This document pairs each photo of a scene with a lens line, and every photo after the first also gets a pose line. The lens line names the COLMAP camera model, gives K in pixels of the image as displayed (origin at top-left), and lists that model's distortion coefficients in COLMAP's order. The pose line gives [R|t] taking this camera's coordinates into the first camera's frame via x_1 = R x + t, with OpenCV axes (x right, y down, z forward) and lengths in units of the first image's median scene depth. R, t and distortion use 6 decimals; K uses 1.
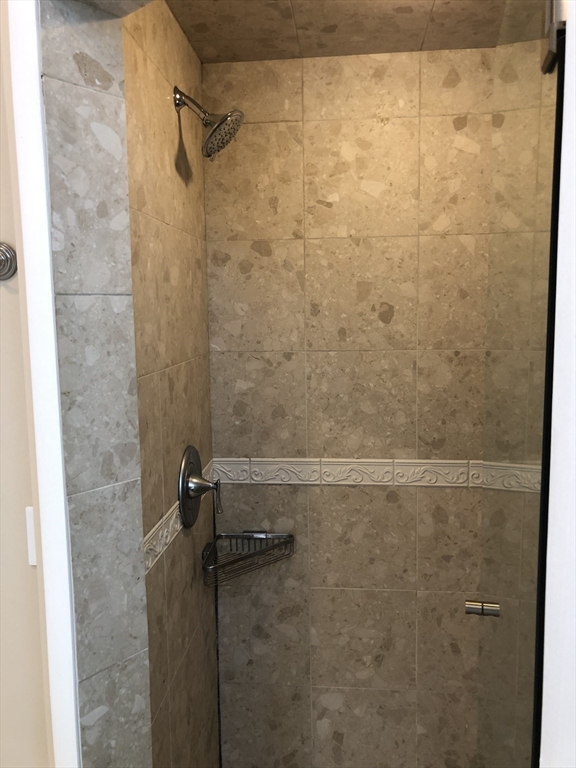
lens RADIAL K [[634.9, 0, 290.3], [0, 634.9, 385.1], [0, 0, 1]] dist [0.030366, -0.029687]
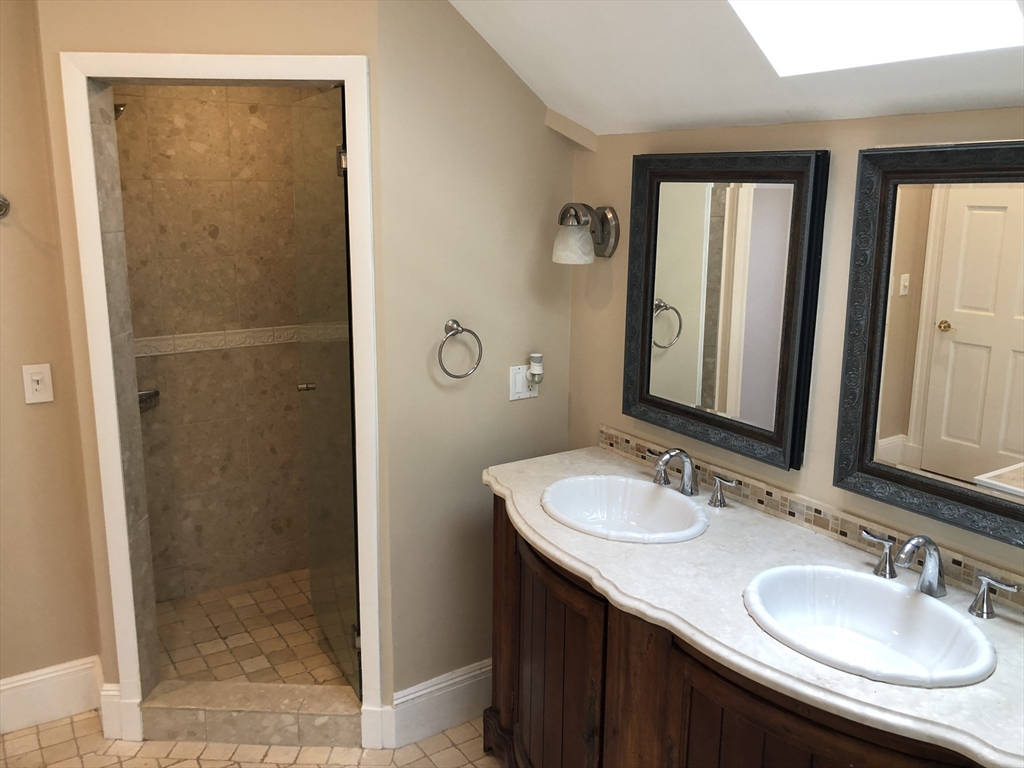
lens RADIAL K [[846.6, 0, 501.3], [0, 846.6, 356.1], [0, 0, 1]] dist [0.030366, -0.029687]
pose [[0.785156, -0.100880, 0.611026, -0.557861], [0.058439, 0.994310, 0.089067, 0.037562], [-0.616534, -0.034224, 0.786584, -0.976173]]
